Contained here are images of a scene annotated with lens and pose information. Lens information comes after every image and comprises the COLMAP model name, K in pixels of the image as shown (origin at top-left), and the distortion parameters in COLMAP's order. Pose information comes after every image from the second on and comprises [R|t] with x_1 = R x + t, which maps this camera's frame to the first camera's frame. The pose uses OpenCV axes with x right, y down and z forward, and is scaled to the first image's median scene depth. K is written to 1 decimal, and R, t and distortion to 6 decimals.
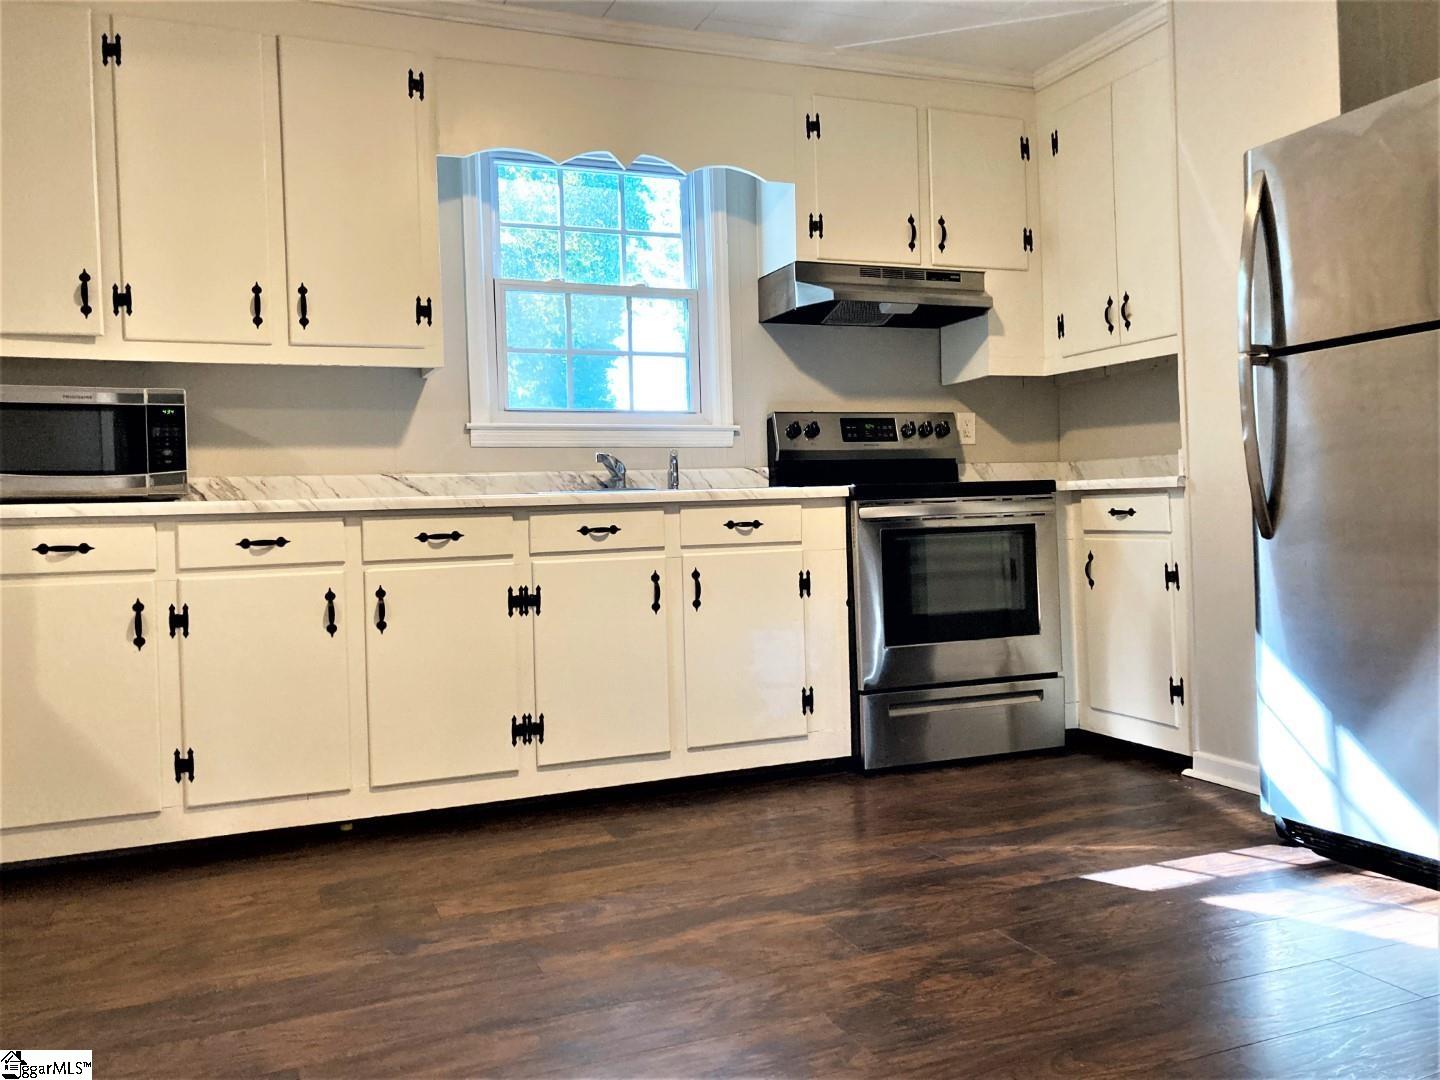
lens RADIAL K [[1185.2, 0, 720.9], [0, 1185.2, 531.0], [0, 0, 1]] dist [0.012877, -0.008515]
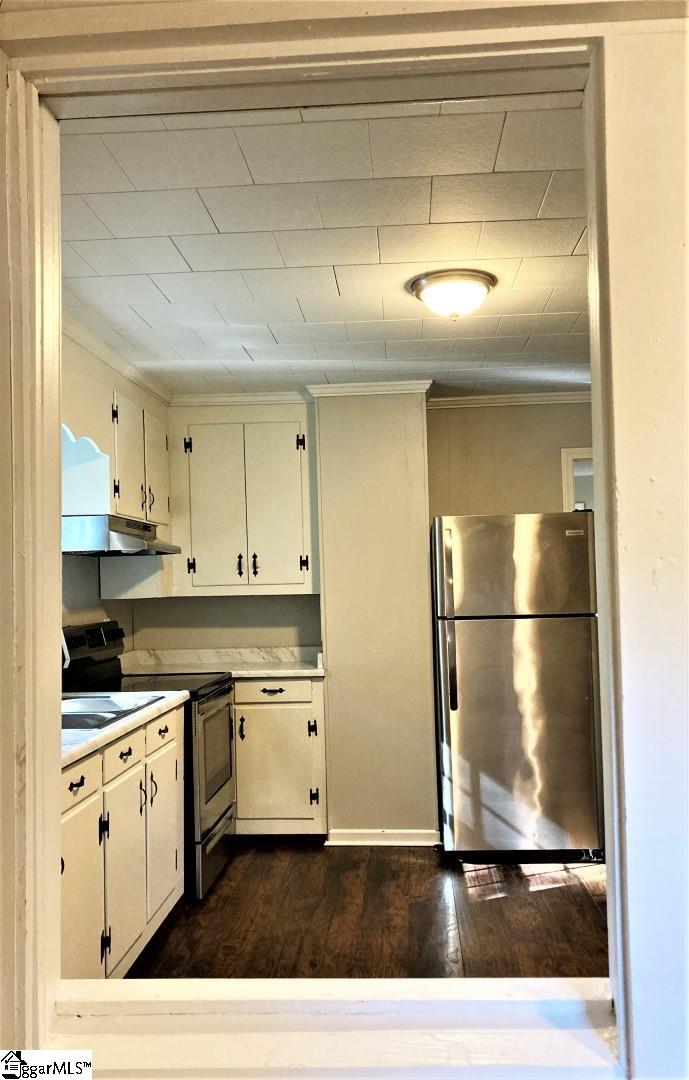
lens RADIAL K [[912.3, 0, 358.0], [0, 912.3, 554.9], [0, 0, 1]] dist [0.082481, -0.190255]
pose [[0.428580, 0.044988, 0.902383, -0.885297], [0.026412, 0.997709, -0.062284, -0.141958], [-0.903117, 0.050527, 0.426410, 0.409332]]
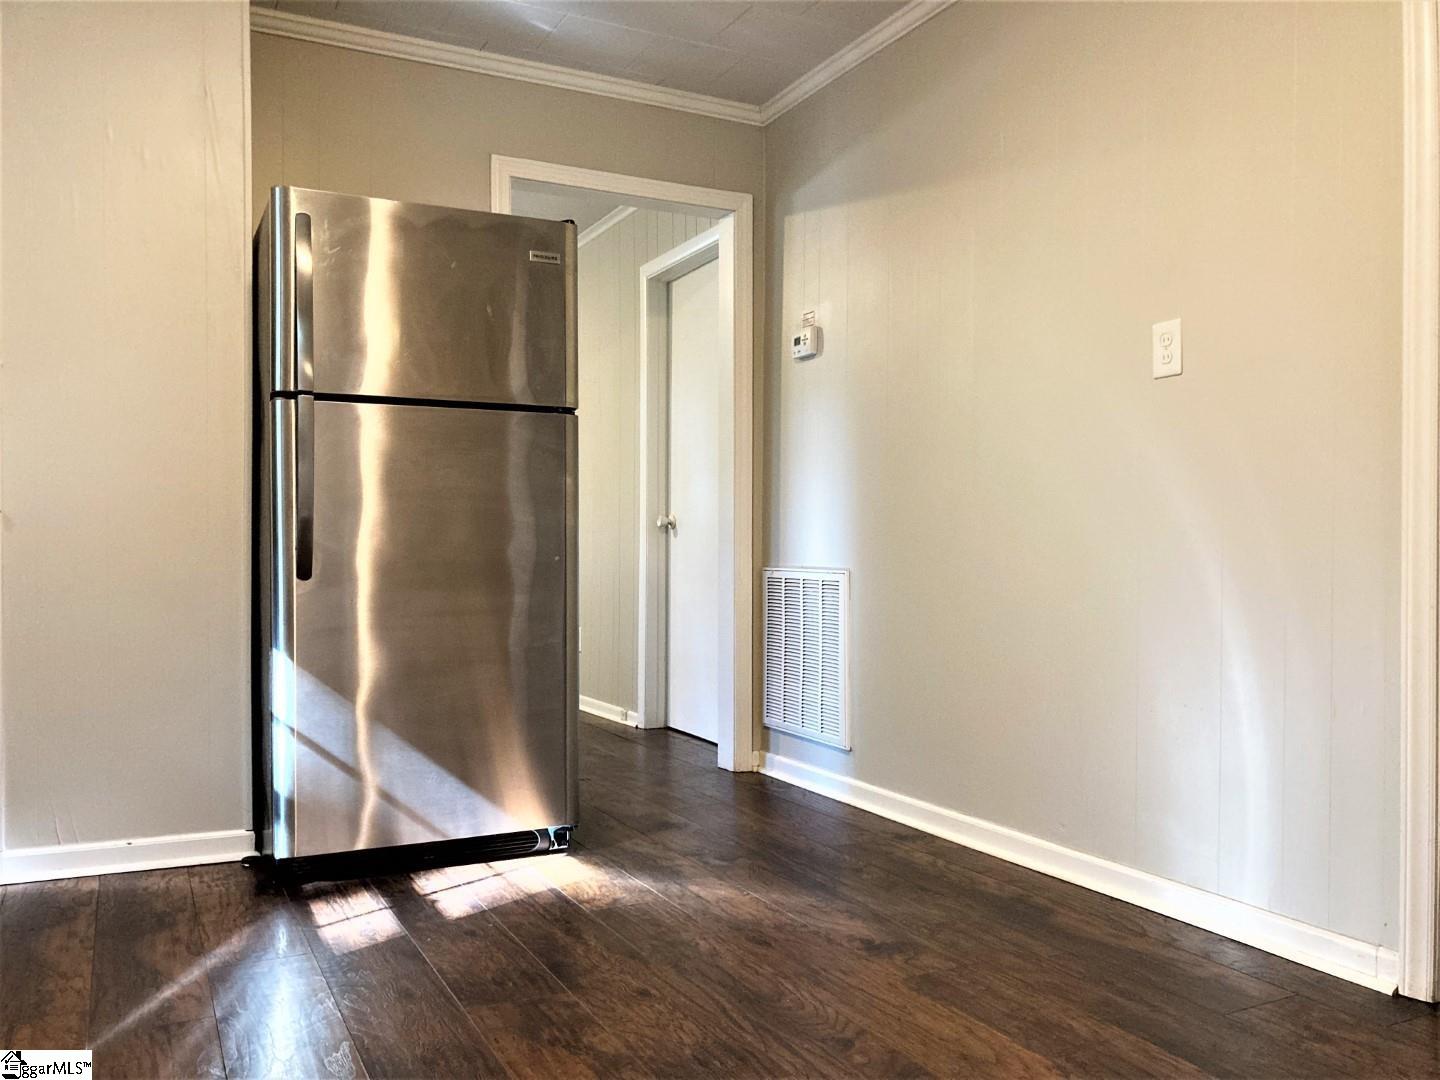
lens RADIAL K [[1192.8, 0, 723.2], [0, 1192.8, 554.2], [0, 0, 1]] dist [0.030798, -0.014677]
pose [[-0.078928, 0.025232, 0.996561, -0.498924], [0.015939, 0.999584, -0.024046, 0.013051], [-0.996753, 0.013986, -0.079298, 0.630472]]
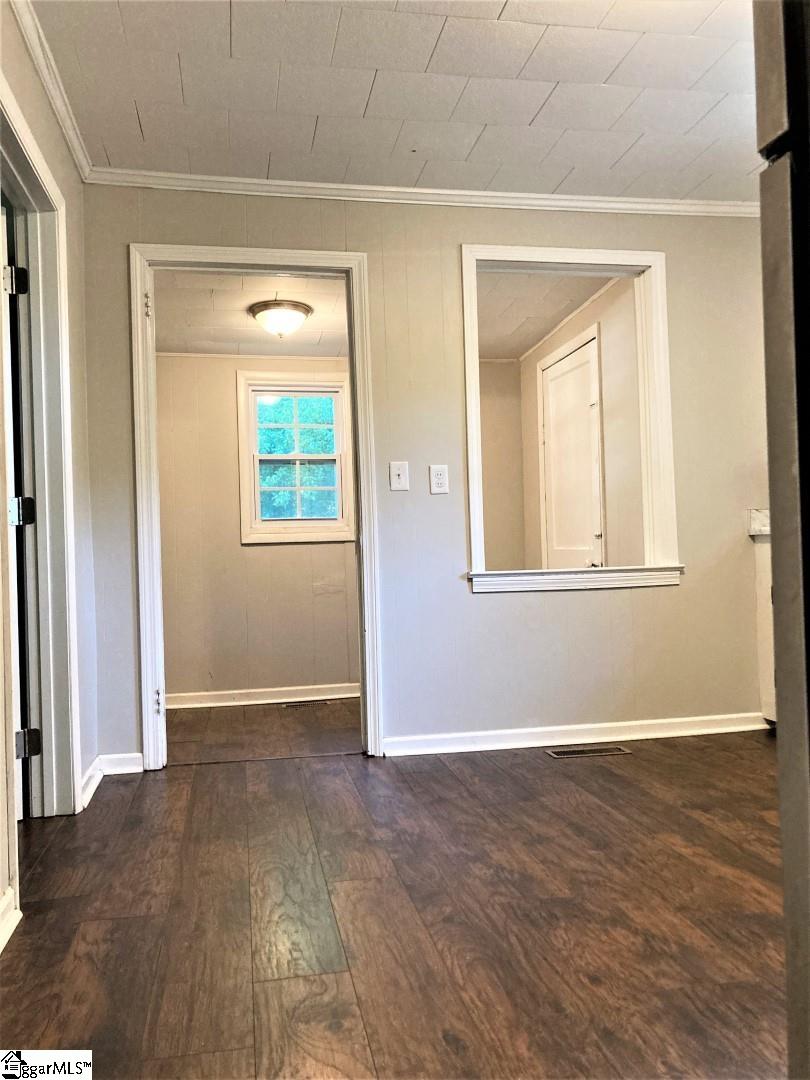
lens RADIAL K [[883.8, 0, 407.9], [0, 883.8, 536.2], [0, 0, 1]] dist [0.027779, -0.014704]
pose [[-0.192871, 0.021826, -0.980981, 0.728568], [0.020021, 0.999632, 0.018304, -0.037979], [0.981020, -0.016110, -0.193237, 0.622488]]
